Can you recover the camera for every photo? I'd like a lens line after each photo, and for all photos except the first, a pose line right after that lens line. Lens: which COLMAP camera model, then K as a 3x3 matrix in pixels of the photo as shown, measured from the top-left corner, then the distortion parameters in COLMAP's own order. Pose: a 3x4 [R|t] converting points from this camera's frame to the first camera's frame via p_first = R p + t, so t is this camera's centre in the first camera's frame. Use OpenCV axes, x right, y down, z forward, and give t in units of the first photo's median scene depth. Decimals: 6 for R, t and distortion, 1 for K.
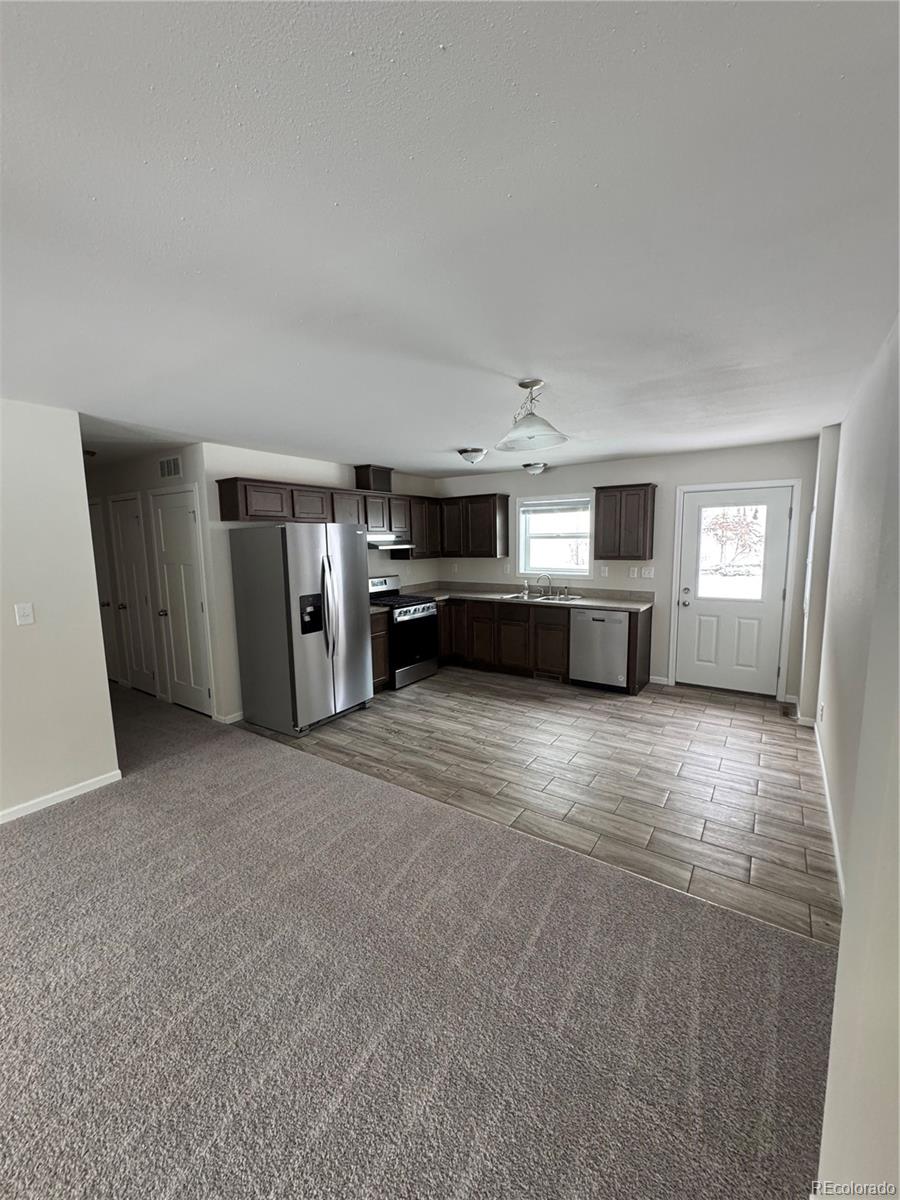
lens RADIAL K [[453.0, 0, 450.0], [0, 453.0, 600.0], [0, 0, 1]] dist [-0.000399, 0.000005]
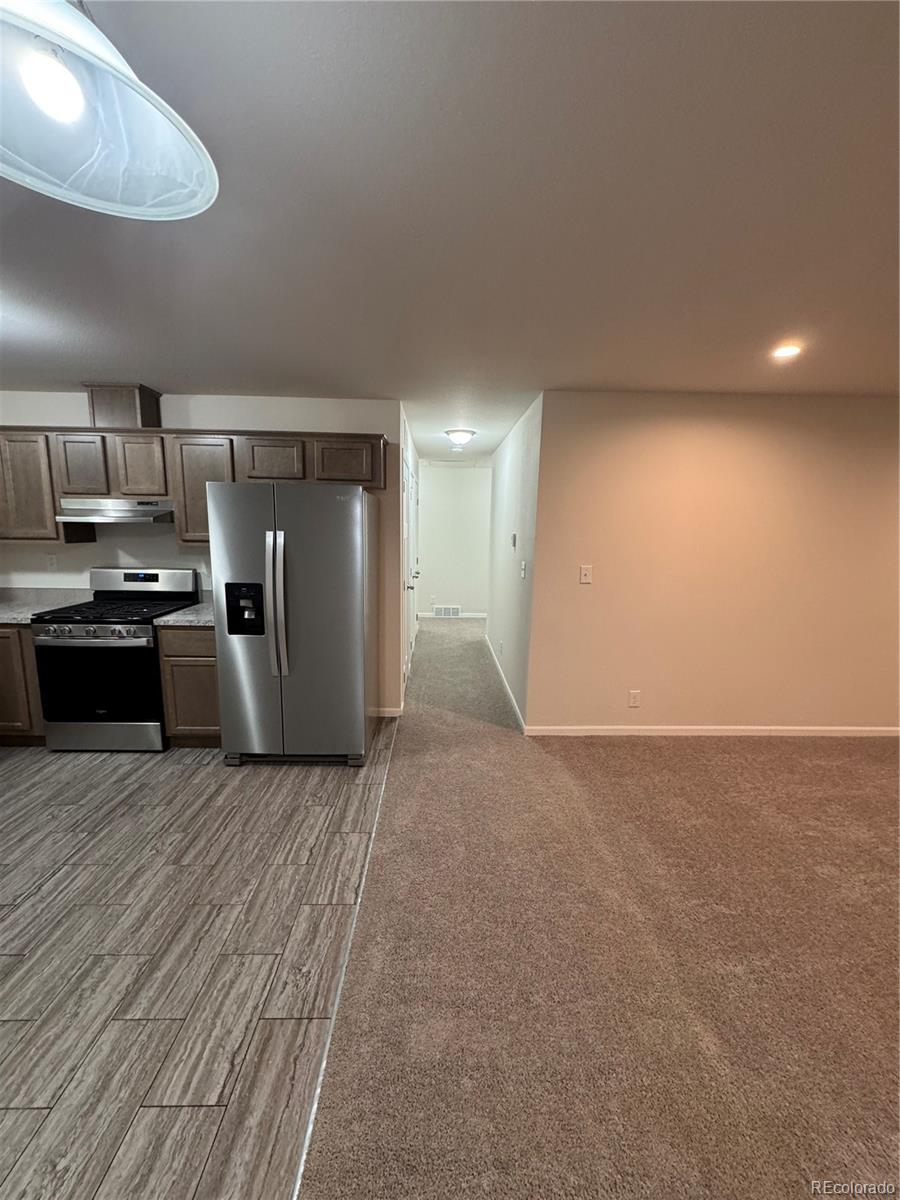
lens RADIAL K [[474.1, 0, 450.0], [0, 474.1, 600.0], [0, 0, 1]] dist [0.000050, 0.000155]
pose [[0.557282, 0.148447, -0.816945, 0.500480], [-0.129592, 0.987381, 0.091015, -0.096916], [0.820148, 0.055148, 0.569488, 0.833192]]
